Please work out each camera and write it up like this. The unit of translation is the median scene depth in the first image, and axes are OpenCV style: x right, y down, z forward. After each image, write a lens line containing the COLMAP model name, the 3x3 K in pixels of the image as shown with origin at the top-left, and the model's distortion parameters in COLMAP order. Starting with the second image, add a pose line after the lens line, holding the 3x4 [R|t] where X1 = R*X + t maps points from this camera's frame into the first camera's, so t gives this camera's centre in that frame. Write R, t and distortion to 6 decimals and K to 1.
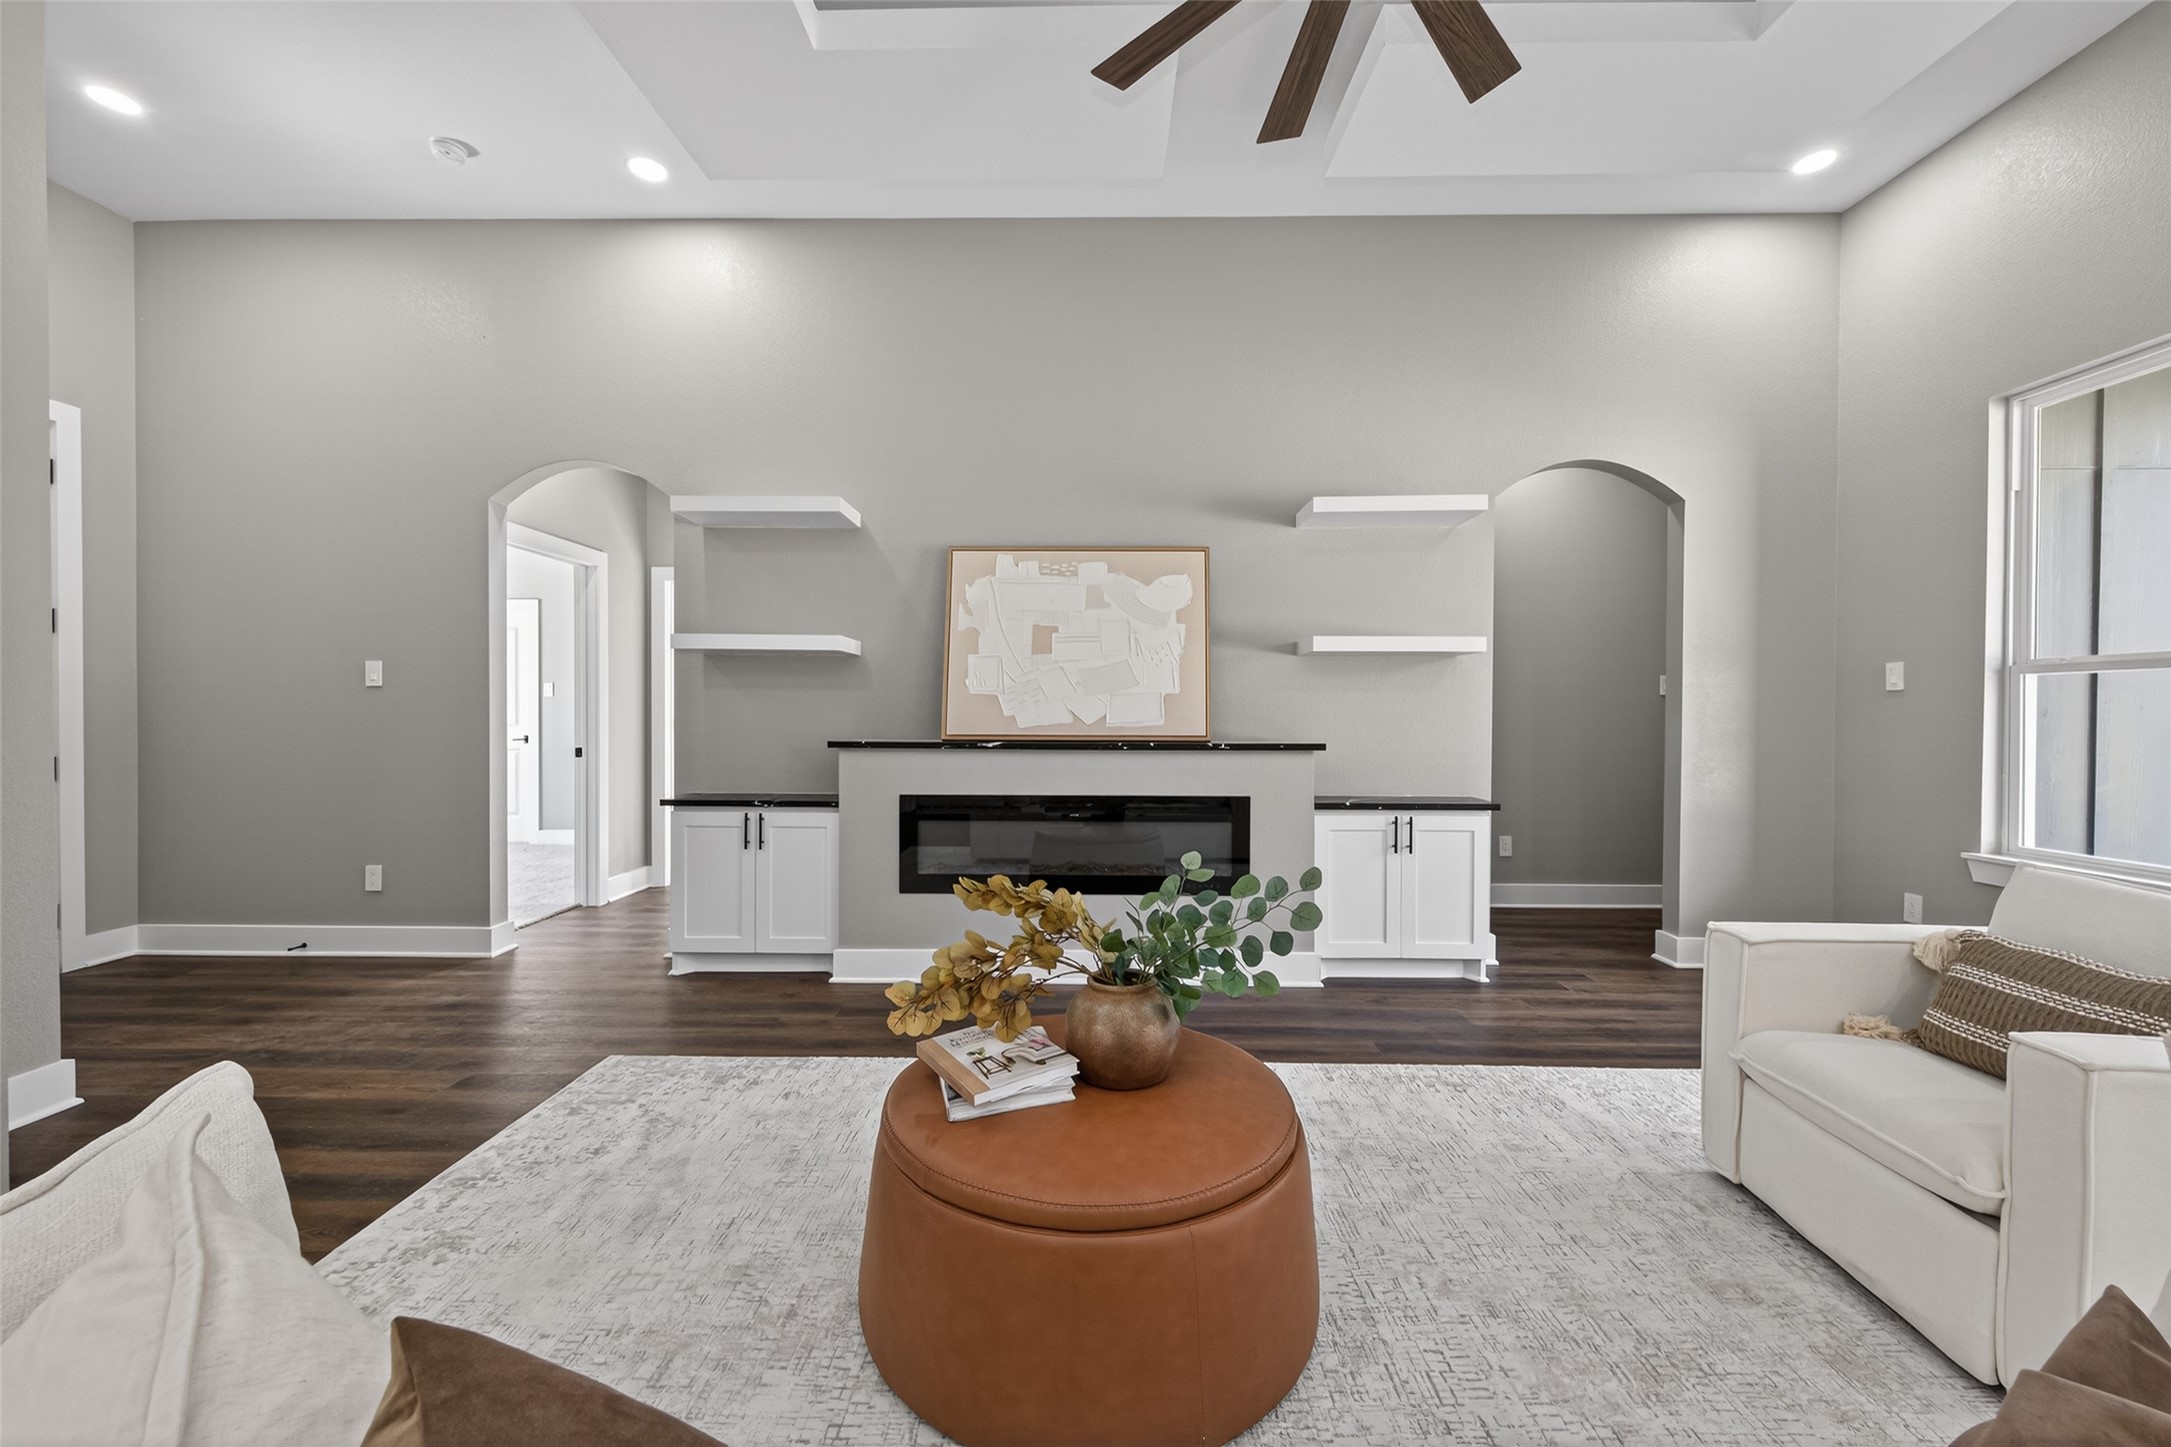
lens RADIAL K [[841.4, 0, 1085.5], [0, 841.4, 723.5], [0, 0, 1]] dist [0.008323, -0.000050]
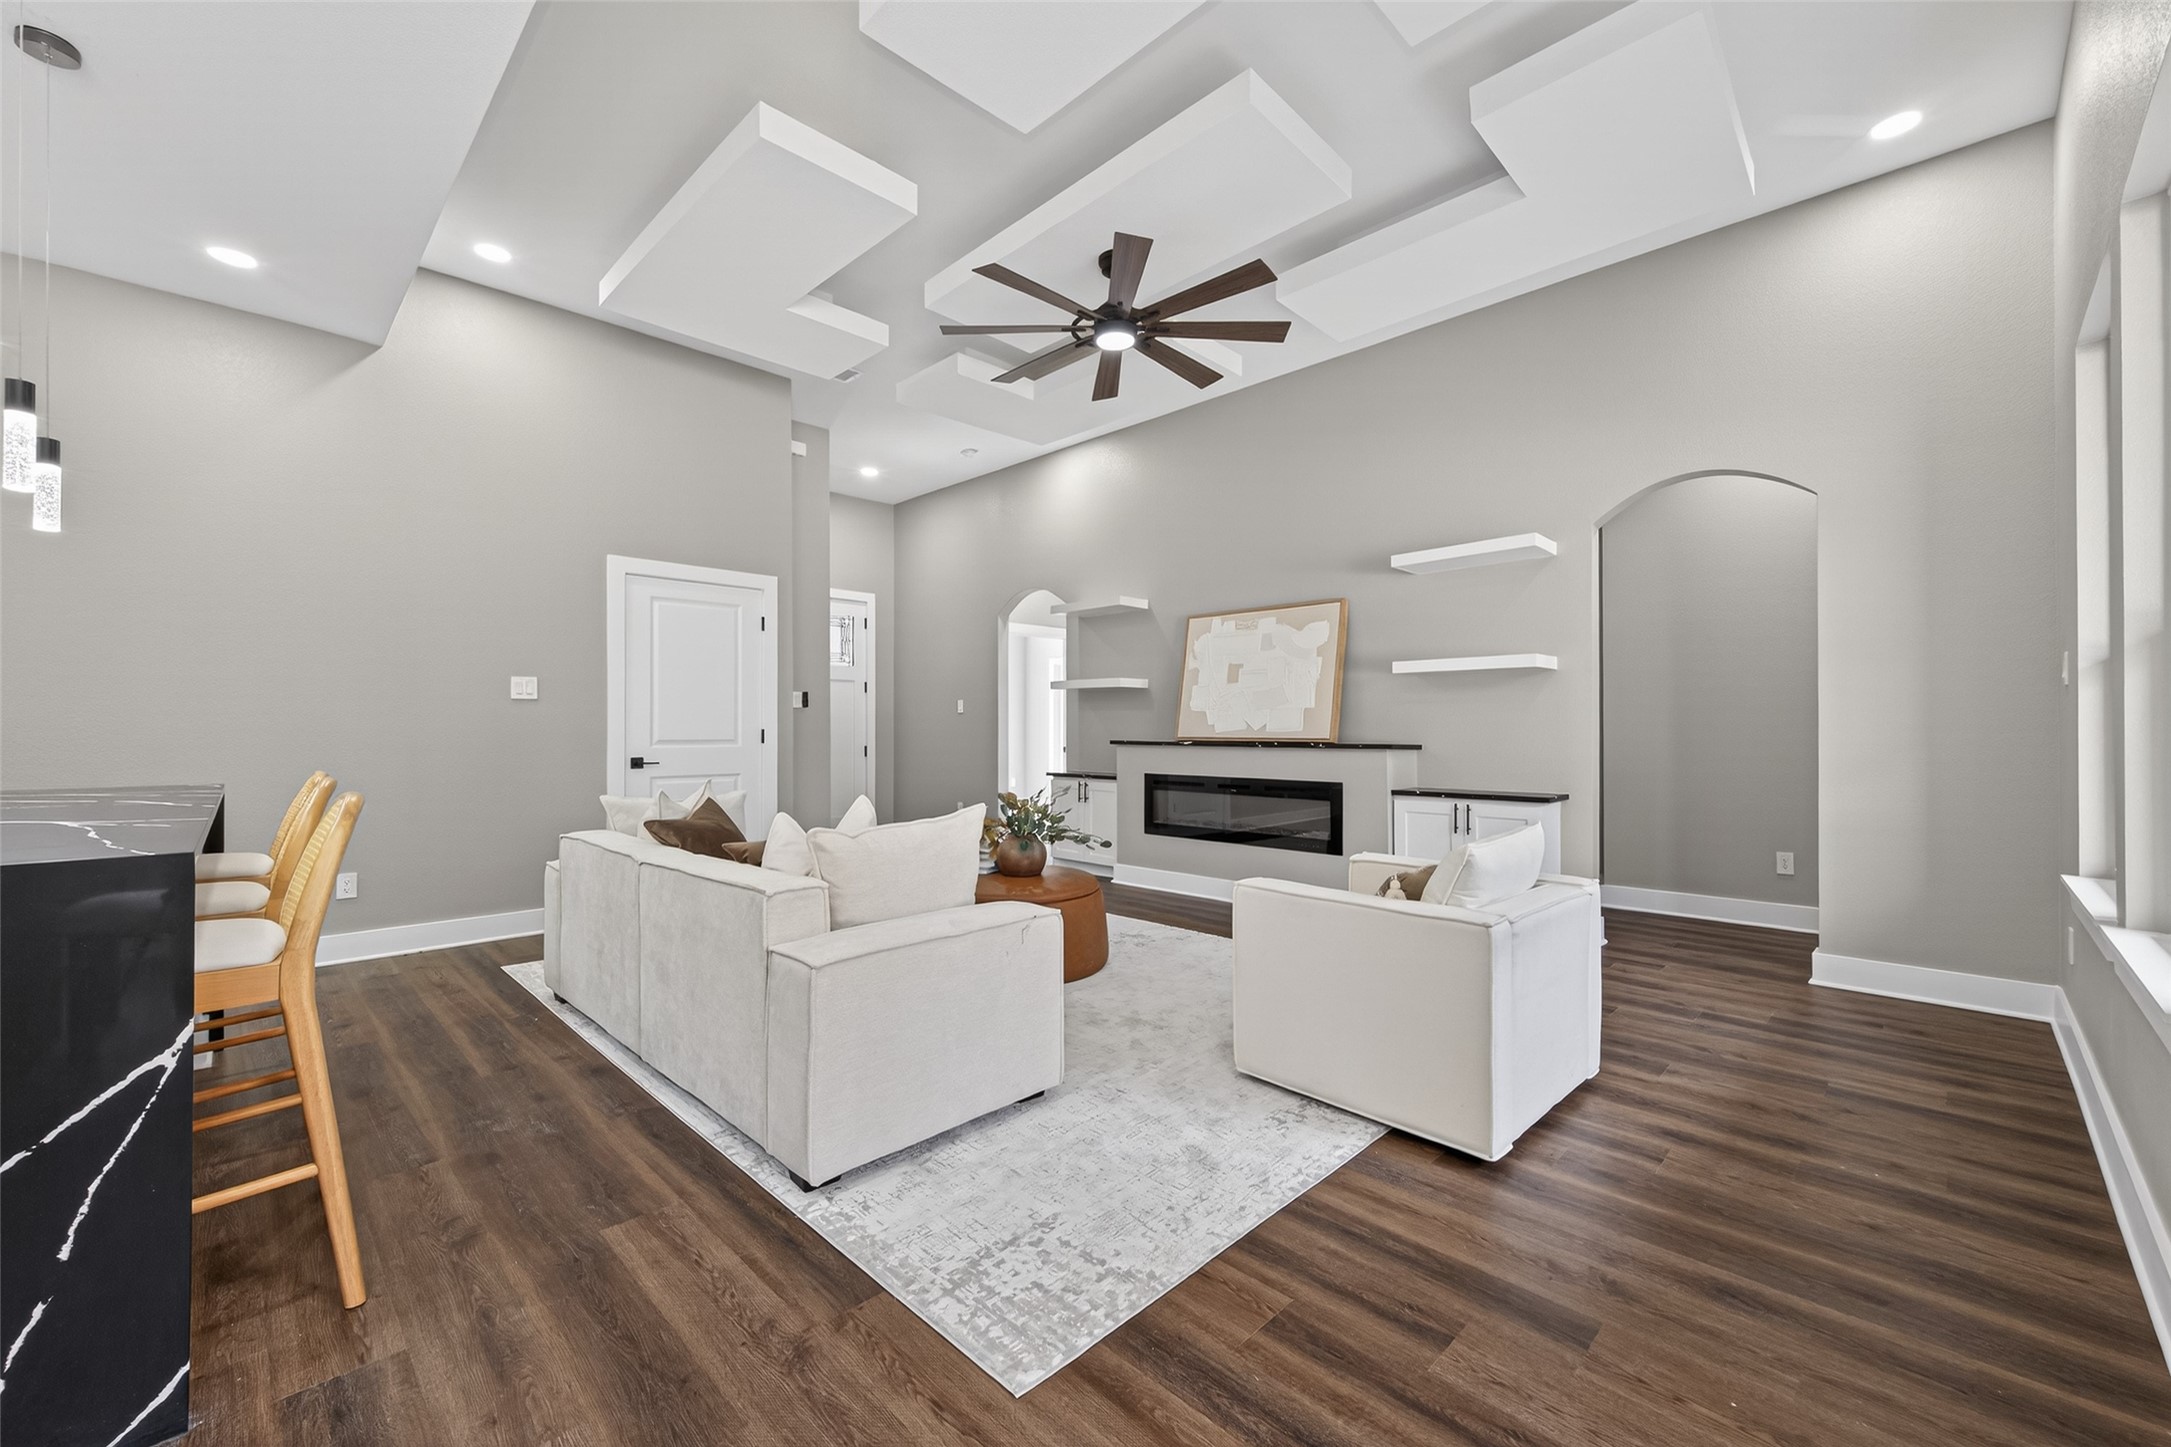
lens RADIAL K [[856.9, 0, 1080.5], [0, 856.9, 729.2], [0, 0, 1]] dist [0.001155, 0.000025]
pose [[0.720109, -0.004642, -0.693846, 0.831820], [-0.004821, 0.999920, -0.011693, 0.018162], [0.693845, 0.011765, 0.720029, -0.285059]]
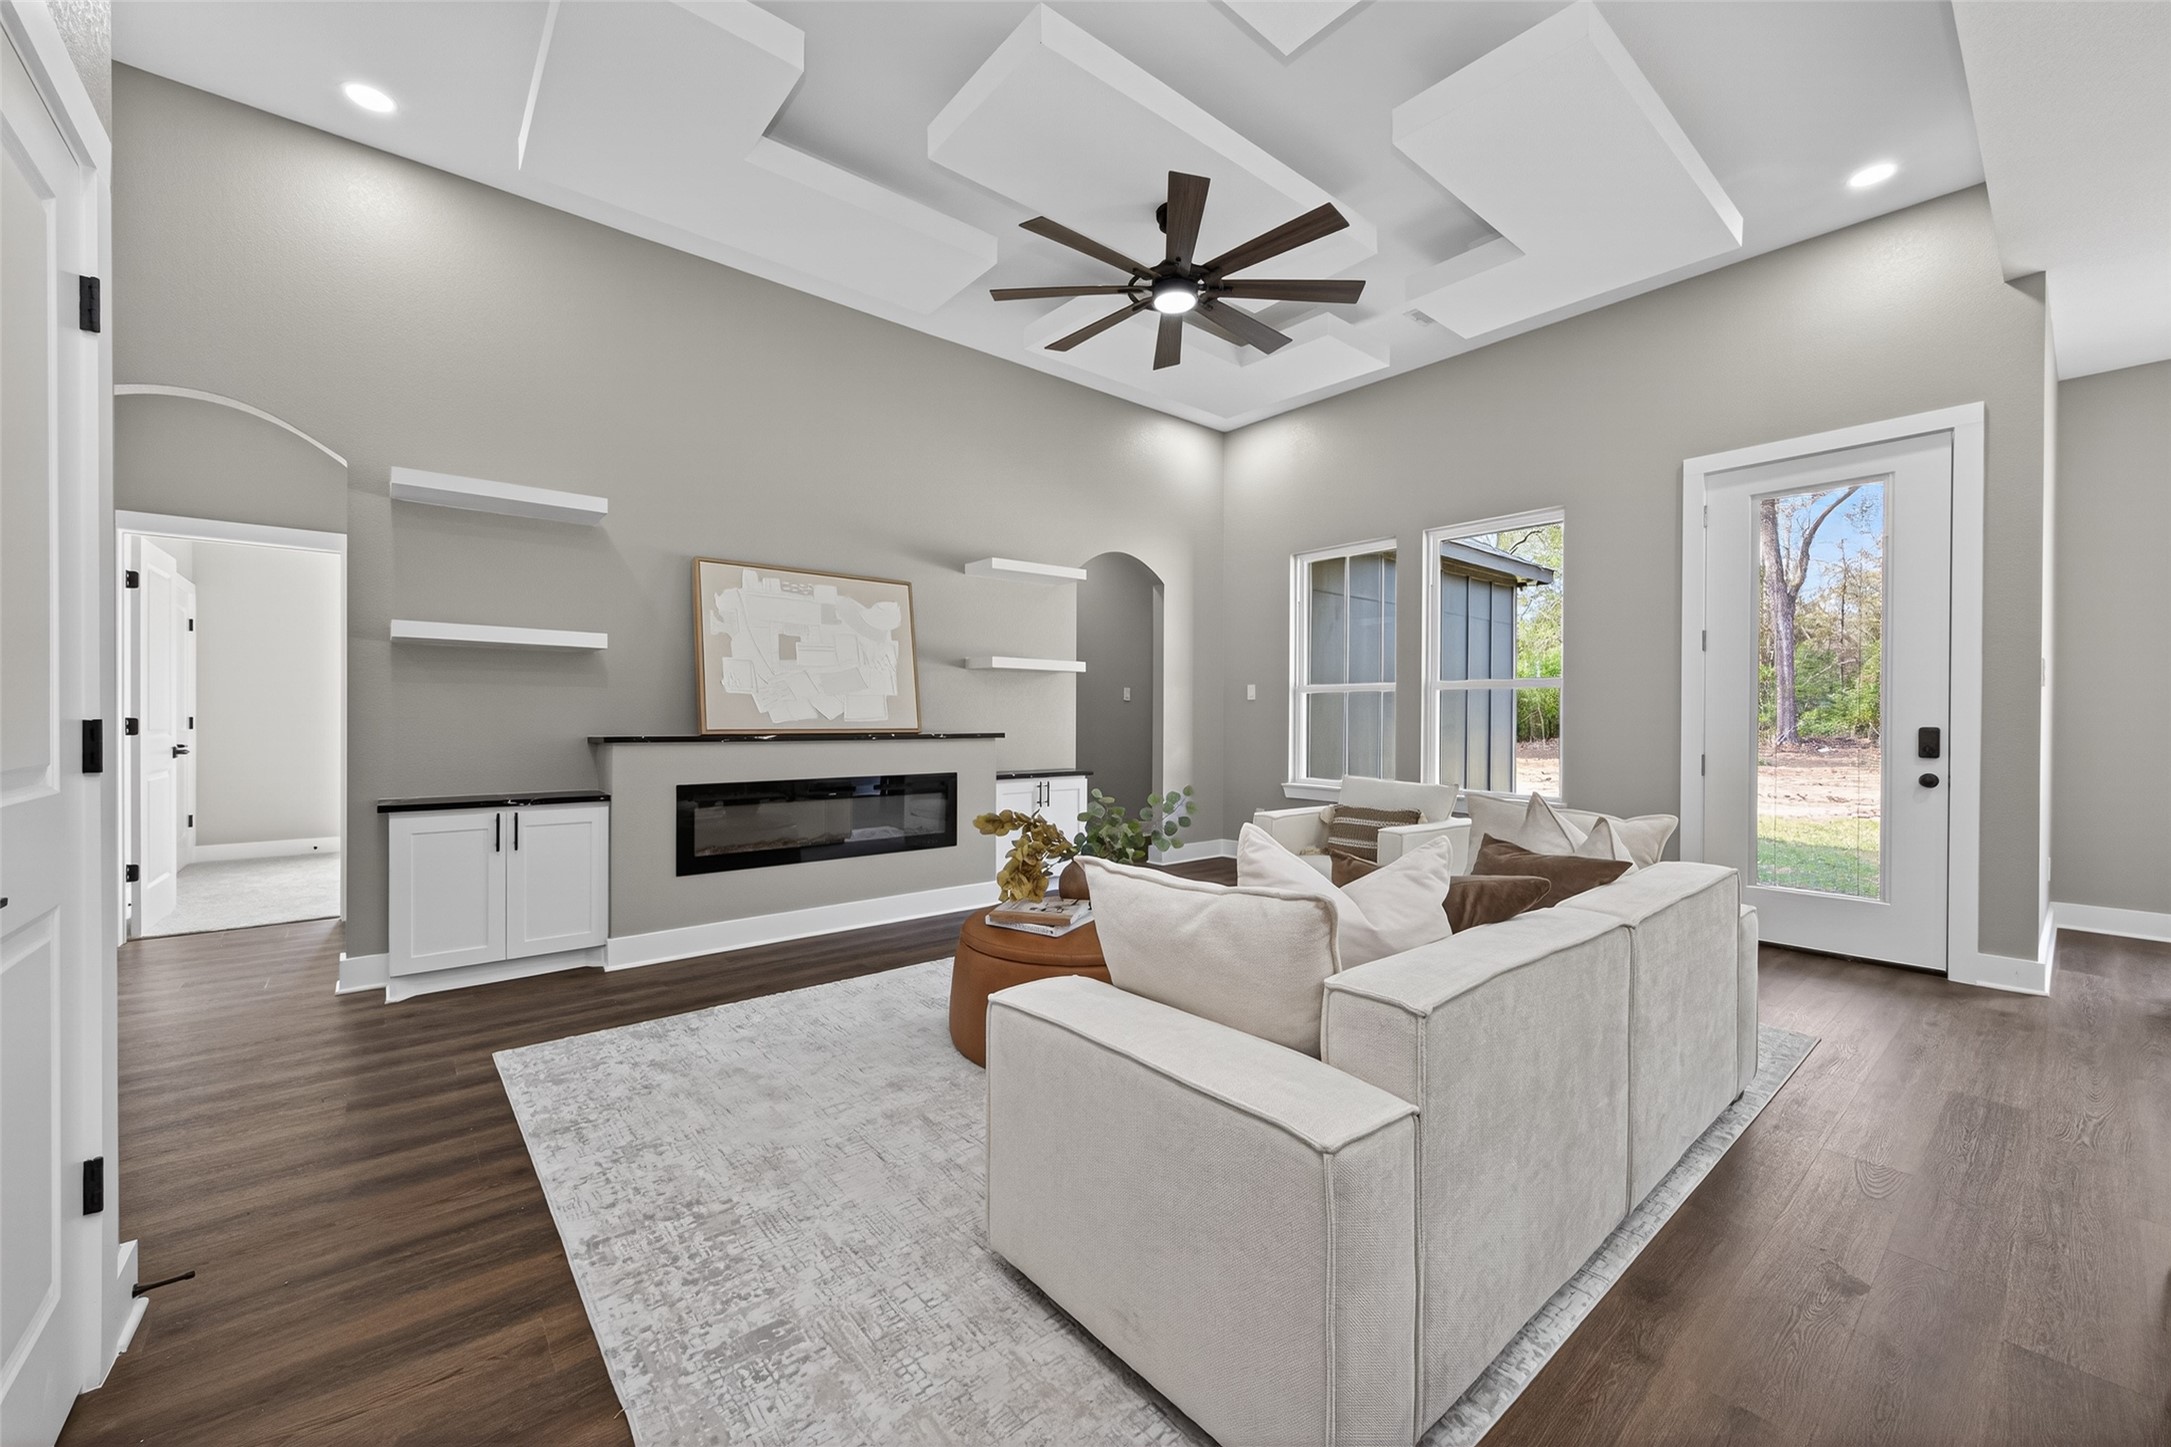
lens RADIAL K [[841.4, 0, 1085.5], [0, 841.4, 723.5], [0, 0, 1]] dist [0.008323, -0.000050]
pose [[0.757196, -0.006547, 0.653154, -0.520162], [0.006152, 0.999977, 0.002892, 0.004987], [-0.653158, 0.001828, 0.757219, -0.159262]]
